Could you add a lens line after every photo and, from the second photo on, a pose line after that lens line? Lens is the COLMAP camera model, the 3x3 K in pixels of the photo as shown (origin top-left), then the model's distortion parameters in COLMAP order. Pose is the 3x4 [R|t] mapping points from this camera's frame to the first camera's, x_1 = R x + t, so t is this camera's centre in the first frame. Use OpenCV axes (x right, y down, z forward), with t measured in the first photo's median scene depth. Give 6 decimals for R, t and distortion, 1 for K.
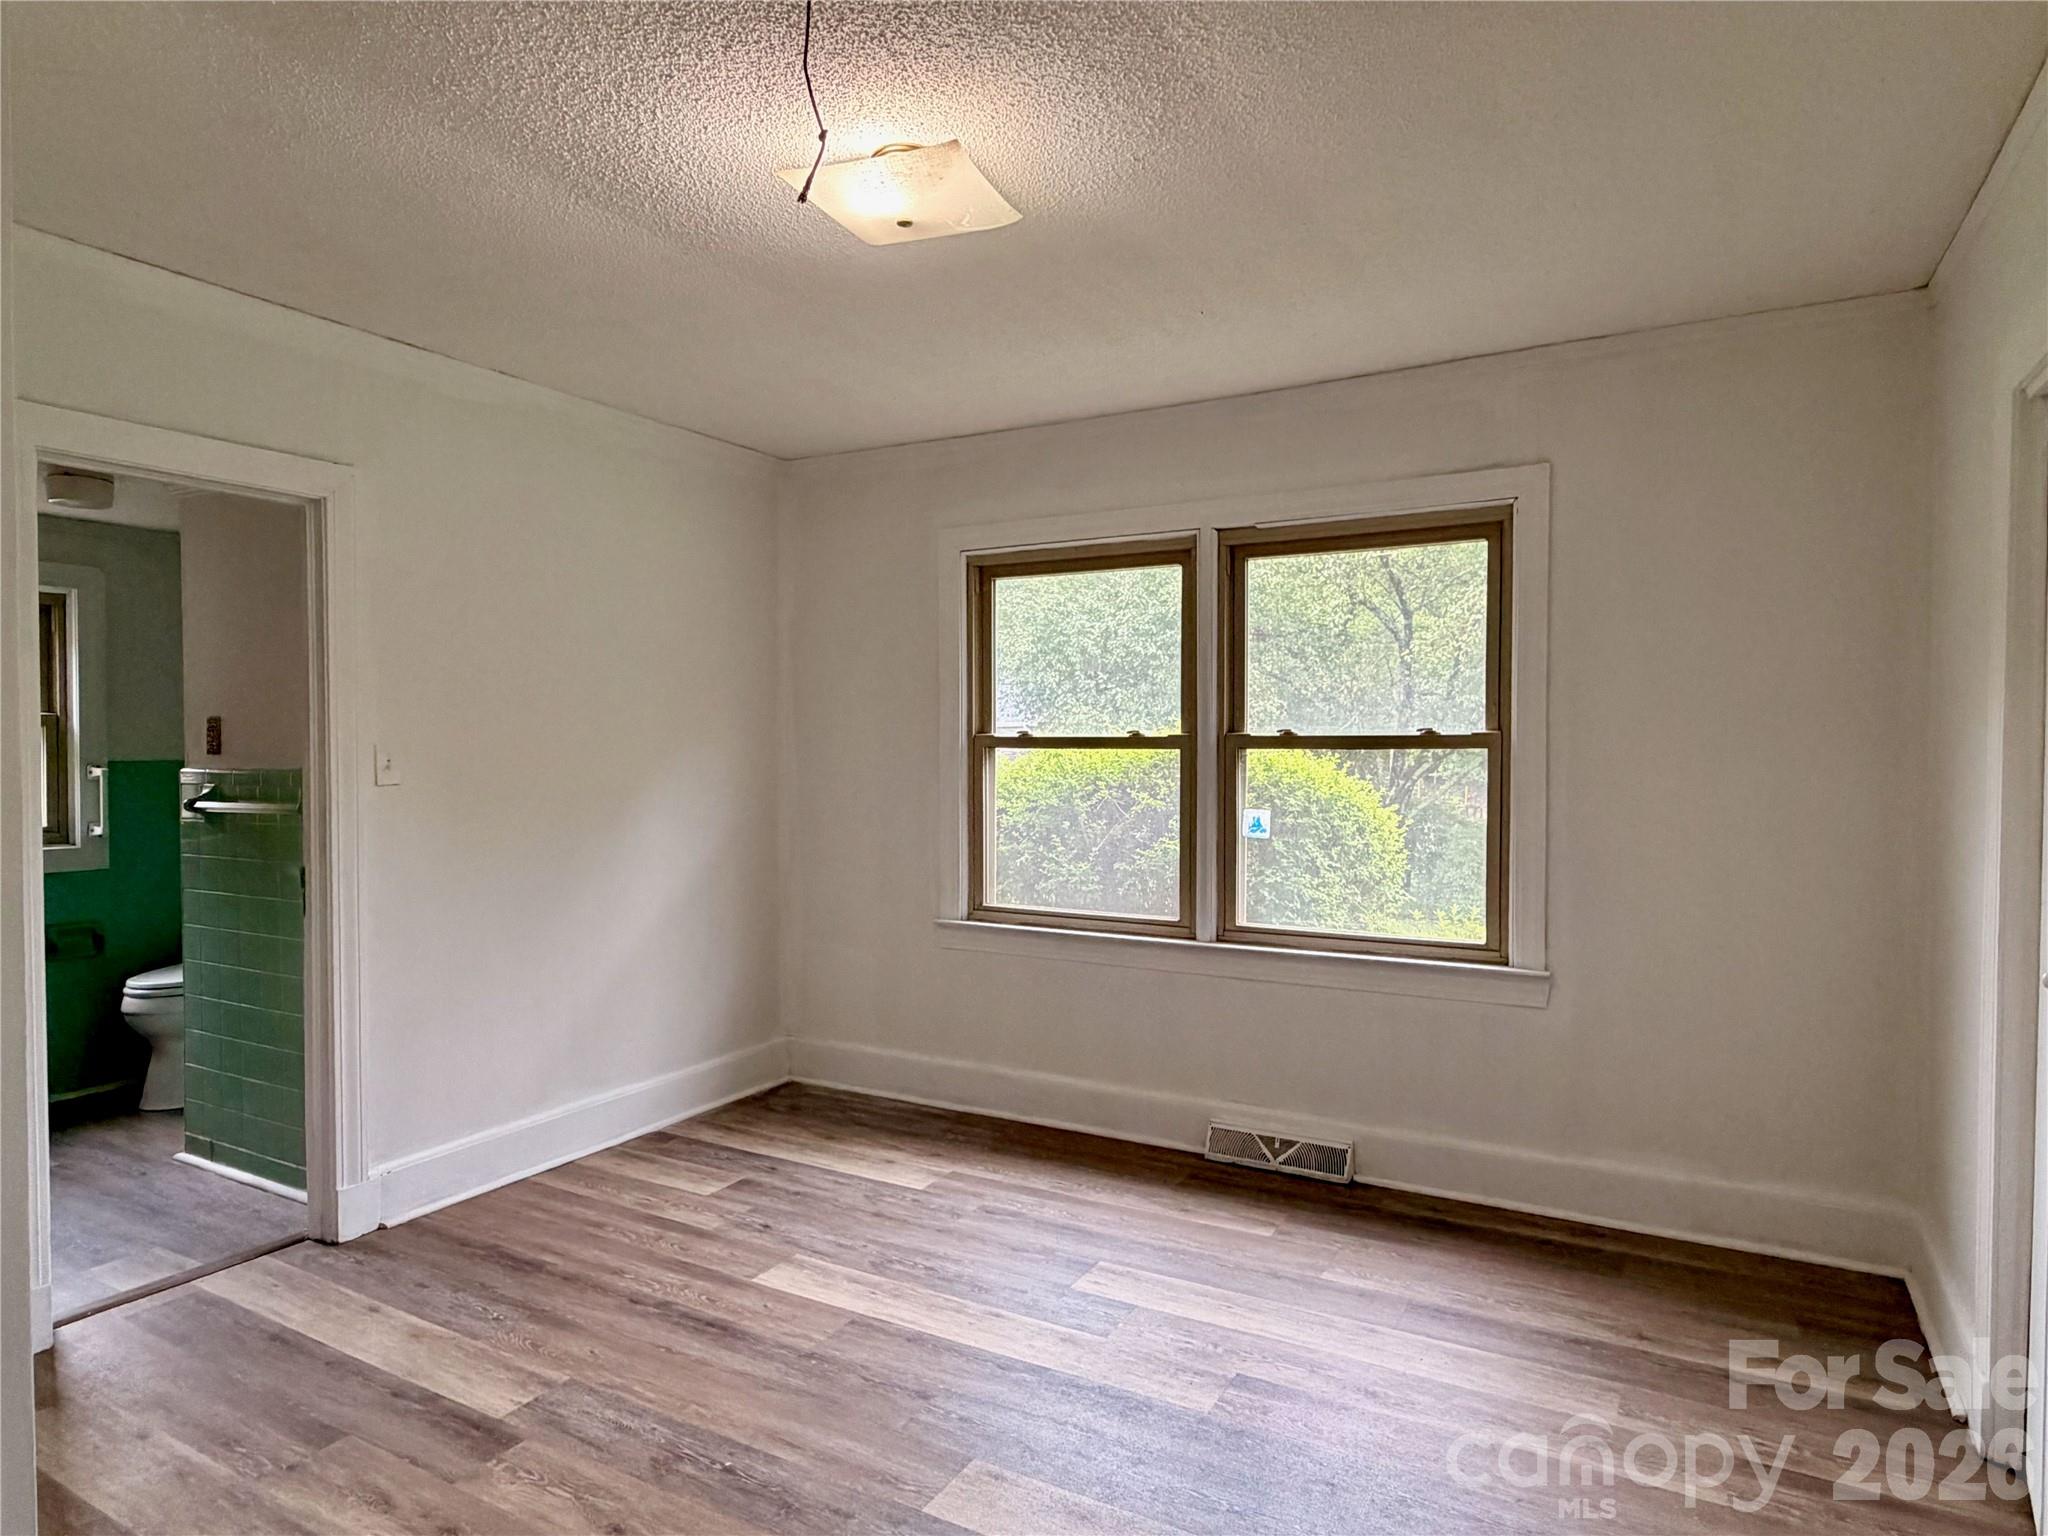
lens RADIAL K [[1201.0, 0, 1015.1], [0, 1201.0, 750.2], [0, 0, 1]] dist [0.004843, -0.000122]
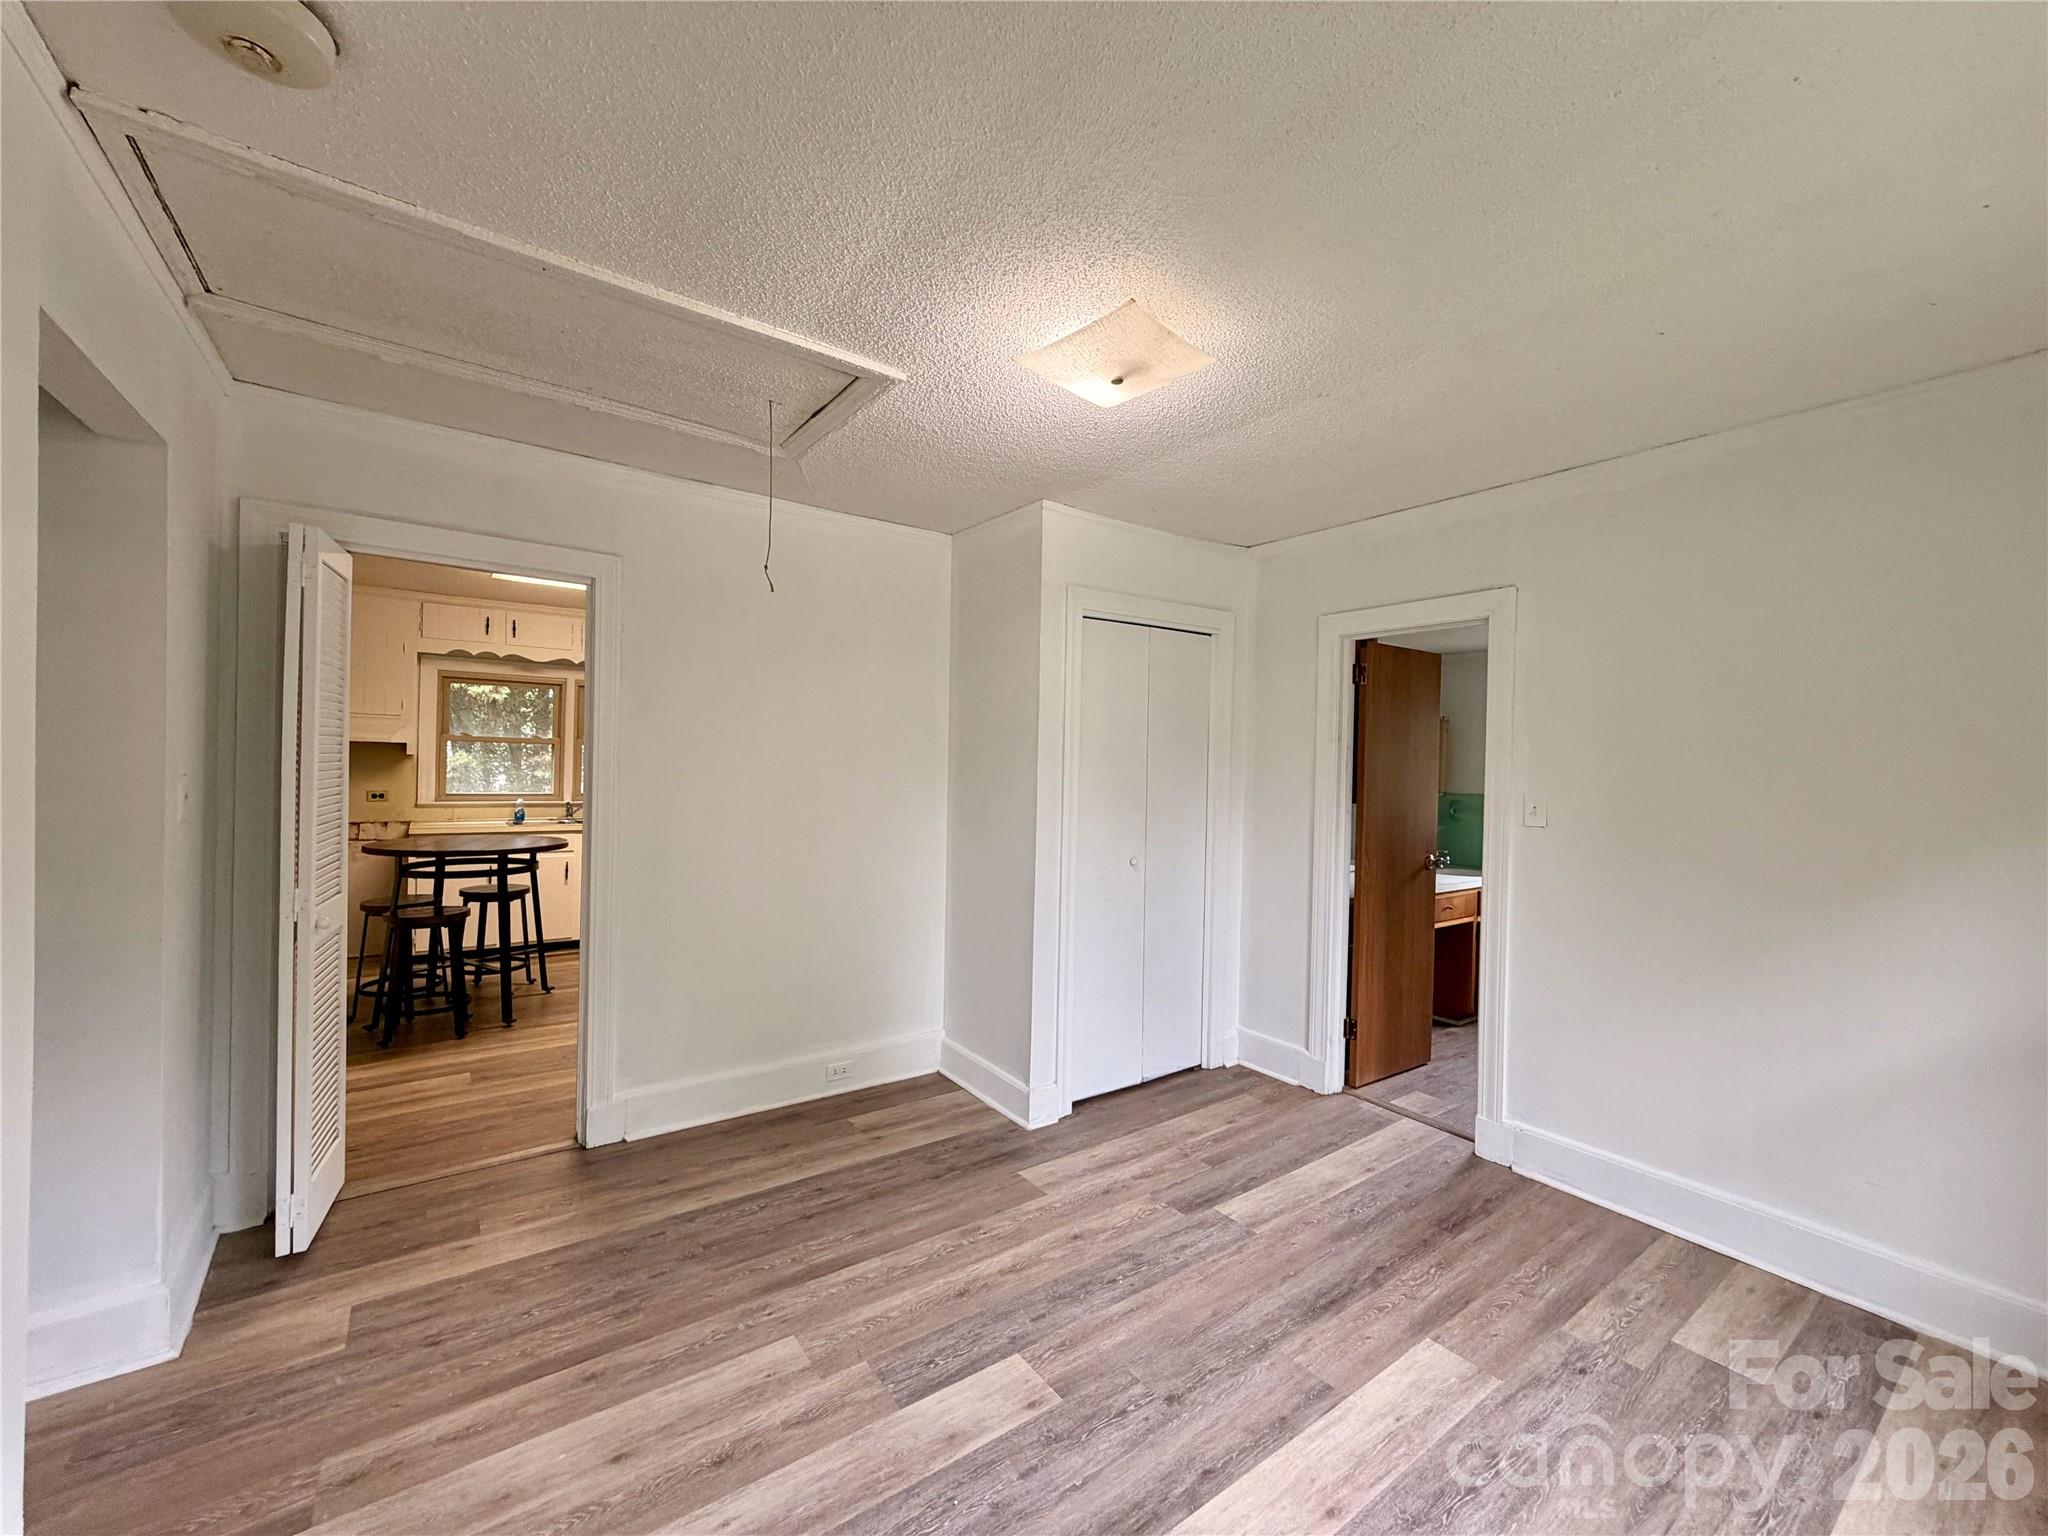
lens RADIAL K [[804.9, 0, 1021.8], [0, 804.9, 766.7], [0, 0, 1]] dist [-0.004096, -0.000262]
pose [[-0.404407, -0.008418, -0.914541, 0.432338], [-0.034649, 0.999381, 0.006122, -0.018104], [0.913923, 0.034164, -0.404448, 0.778513]]
